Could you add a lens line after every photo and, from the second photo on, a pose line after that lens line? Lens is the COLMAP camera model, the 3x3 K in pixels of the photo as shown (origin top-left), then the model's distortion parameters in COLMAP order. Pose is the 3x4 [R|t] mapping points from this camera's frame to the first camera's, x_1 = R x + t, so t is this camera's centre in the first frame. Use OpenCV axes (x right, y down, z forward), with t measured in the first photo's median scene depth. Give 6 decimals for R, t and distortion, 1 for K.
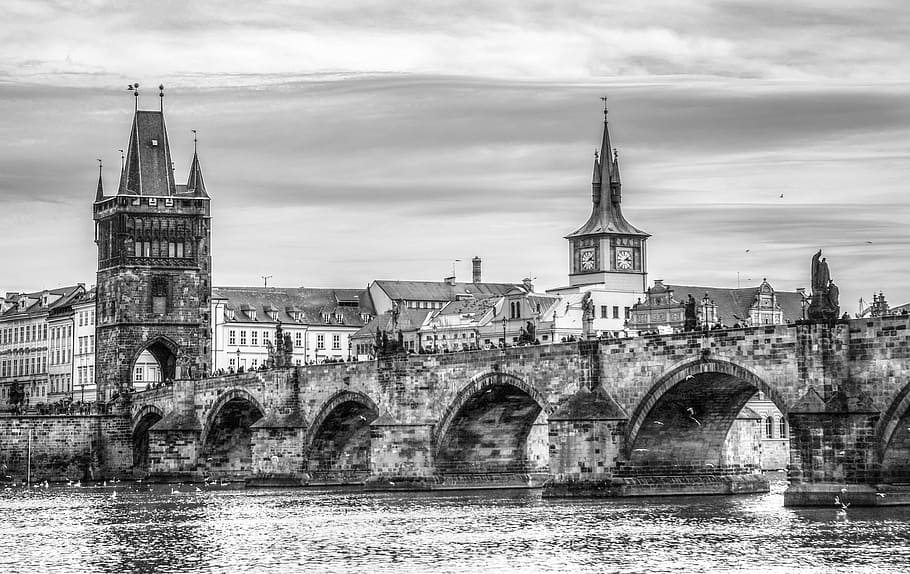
lens RADIAL K [[2117.7, 0, 455.0], [0, 2117.7, 287.0], [0, 0, 1]] dist [0.137122, 0.285605]
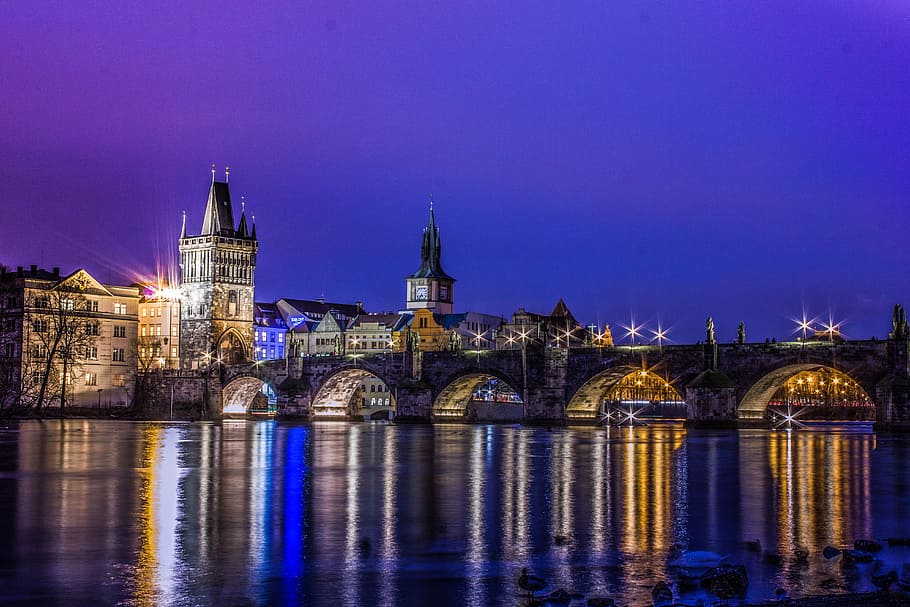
lens RADIAL K [[1493.8, 0, 455.0], [0, 1493.8, 303.5], [0, 0, 1]] dist [0.000542, -0.031723]
pose [[0.928036, 0.052935, 0.368709, -0.446067], [-0.050960, 0.998587, -0.015099, 0.015076], [-0.368987, -0.004777, 0.929422, -0.085148]]
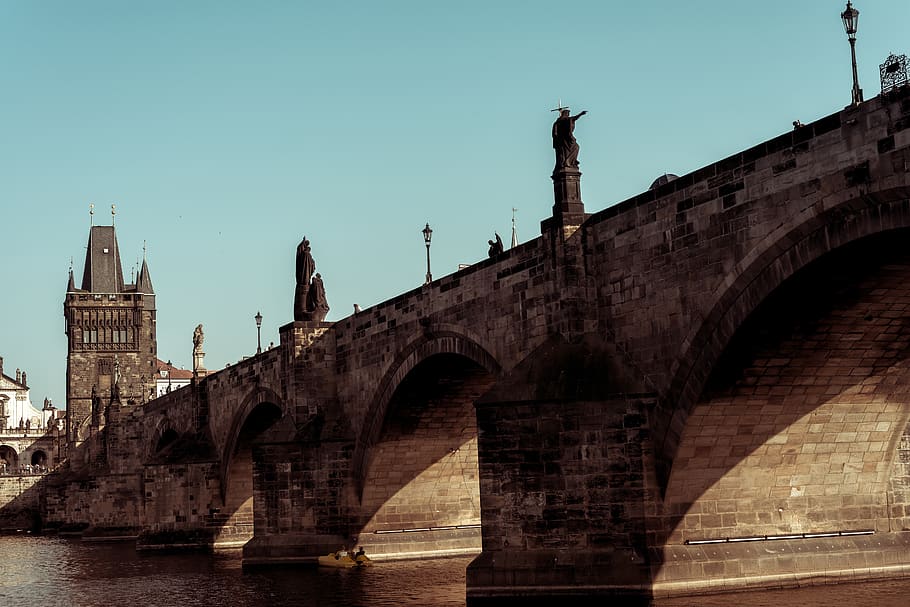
lens RADIAL K [[1306.0, 0, 455.2], [0, 1306.0, 341.2], [0, 0, 1]] dist [0.009484, -0.036060]
pose [[0.990905, -0.042192, -0.127776, 0.177808], [0.037224, 0.998464, -0.041026, 0.026729], [0.129311, 0.035897, 0.990954, 0.324761]]
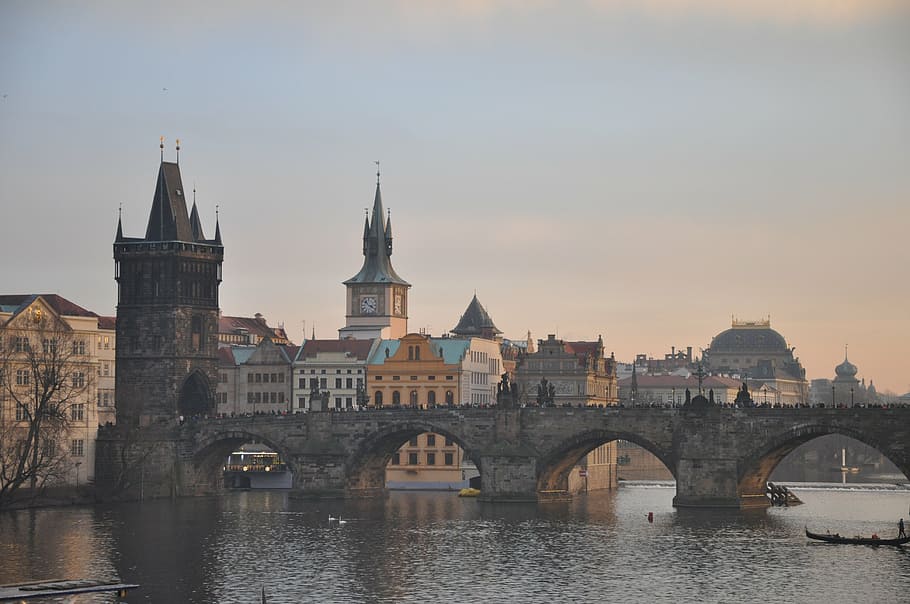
lens RADIAL K [[2538.6, 0, 455.0], [0, 2538.6, 336.2], [0, 0, 1]] dist [0.957081, 0.364665]
pose [[0.836303, 0.037958, 0.546953, -0.871872], [-0.053605, 0.998482, 0.012668, -0.020902], [-0.545642, -0.039914, 0.837068, -0.234042]]
